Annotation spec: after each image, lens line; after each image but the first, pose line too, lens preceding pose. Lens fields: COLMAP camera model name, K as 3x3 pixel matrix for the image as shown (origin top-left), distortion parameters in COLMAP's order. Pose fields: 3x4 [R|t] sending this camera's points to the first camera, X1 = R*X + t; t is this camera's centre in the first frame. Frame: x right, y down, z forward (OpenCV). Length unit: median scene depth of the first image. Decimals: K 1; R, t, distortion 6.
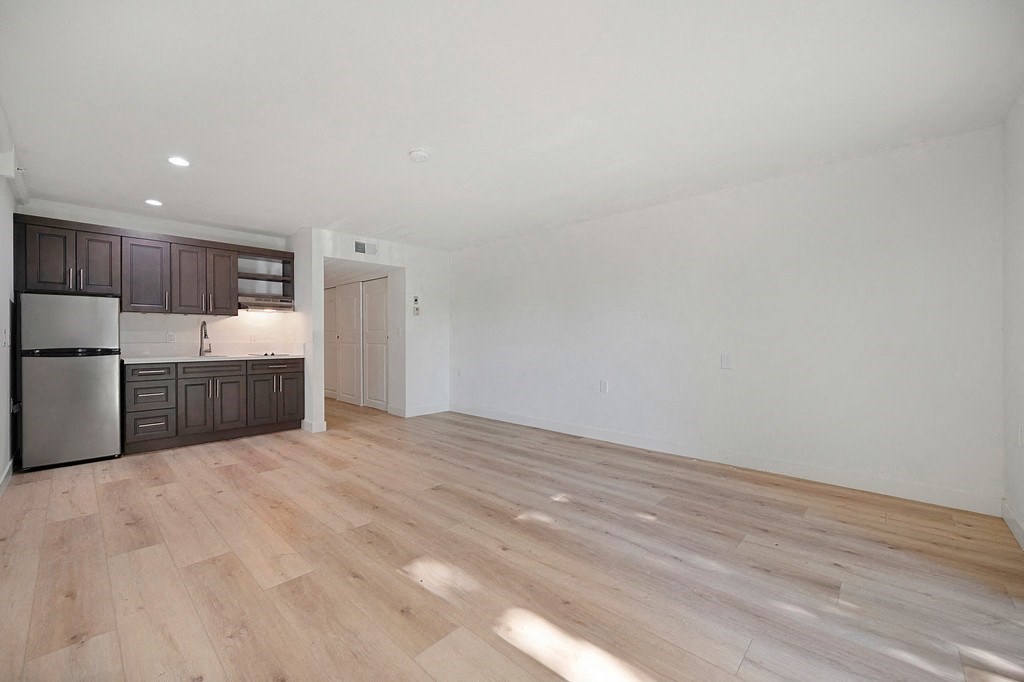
lens RADIAL K [[402.5, 0, 509.6], [0, 402.5, 335.0], [0, 0, 1]] dist [0.003096, -0.000124]
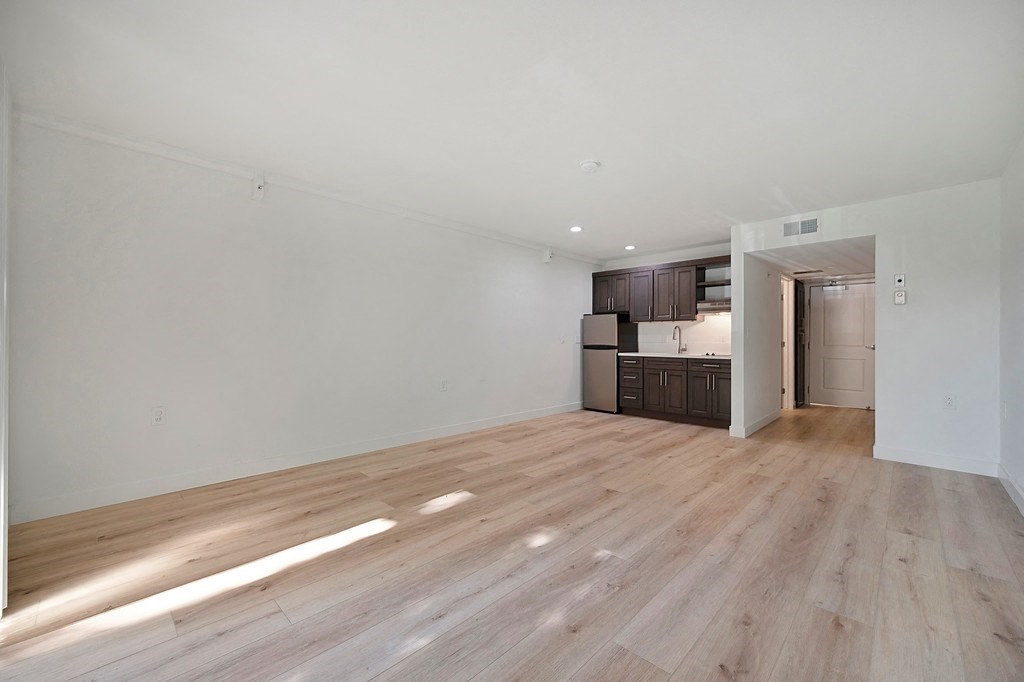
lens RADIAL K [[402.5, 0, 513.6], [0, 402.5, 338.7], [0, 0, 1]] dist [0.003096, -0.000124]
pose [[0.001189, -0.003536, -0.999993, 0.644759], [0.005945, 0.999976, -0.003528, 0.009222], [0.999982, -0.005940, 0.001210, 0.616331]]
